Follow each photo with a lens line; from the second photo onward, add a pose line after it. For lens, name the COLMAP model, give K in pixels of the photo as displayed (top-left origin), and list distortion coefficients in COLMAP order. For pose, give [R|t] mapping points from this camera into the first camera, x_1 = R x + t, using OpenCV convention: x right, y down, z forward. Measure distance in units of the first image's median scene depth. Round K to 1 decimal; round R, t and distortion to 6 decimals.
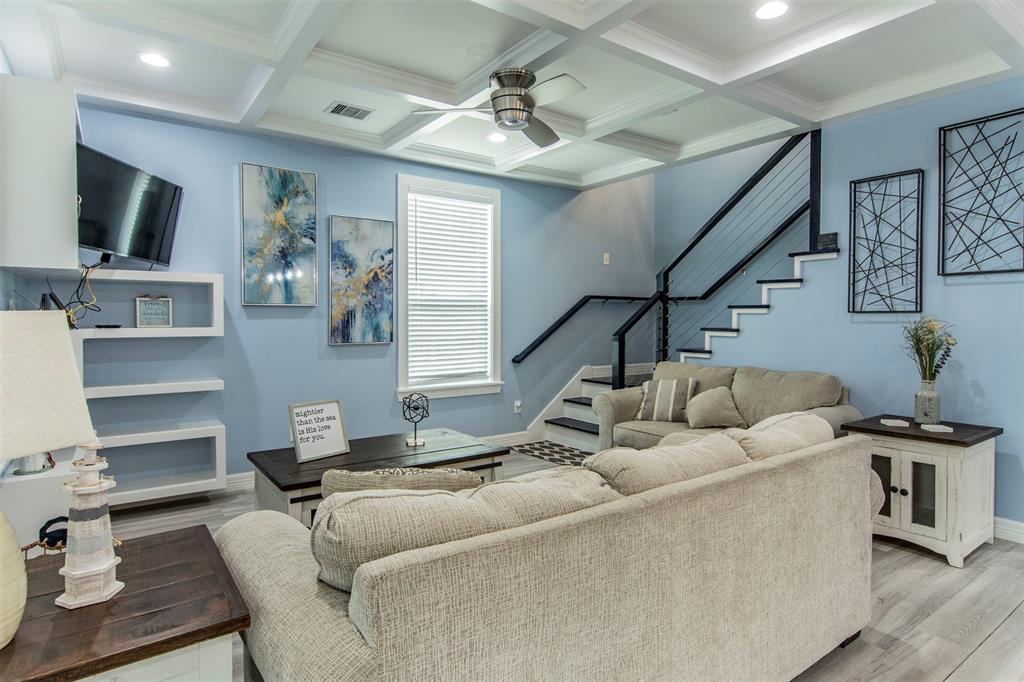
lens RADIAL K [[567.4, 0, 493.0], [0, 567.4, 328.5], [0, 0, 1]] dist [-0.001641, 0.003077]
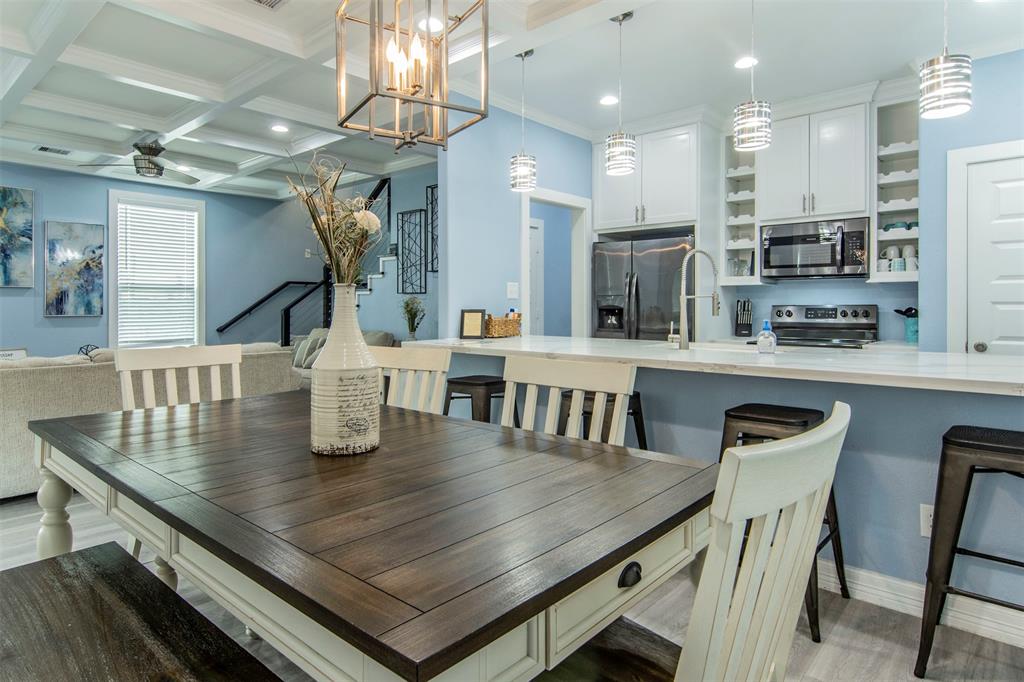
lens RADIAL K [[600.5, 0, 486.7], [0, 600.5, 305.5], [0, 0, 1]] dist [-0.000398, -0.000768]
pose [[0.975127, 0.000082, 0.221646, 0.403081], [0.003684, 0.999856, -0.016581, 0.029333], [-0.221615, 0.016985, 0.974986, -0.597244]]
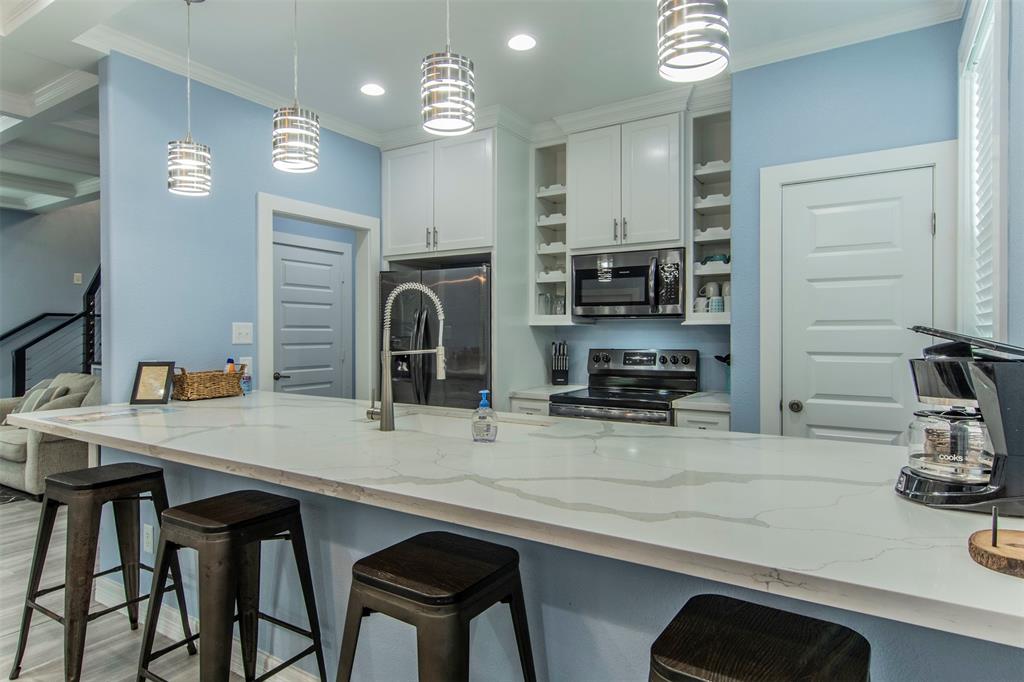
lens RADIAL K [[567.4, 0, 507.8], [0, 567.4, 330.4], [0, 0, 1]] dist [-0.001641, 0.003077]
pose [[0.927258, 0.003370, 0.374408, 0.735092], [0.003319, 0.999846, -0.017220, -0.004496], [-0.374408, 0.017210, 0.927104, -0.400430]]
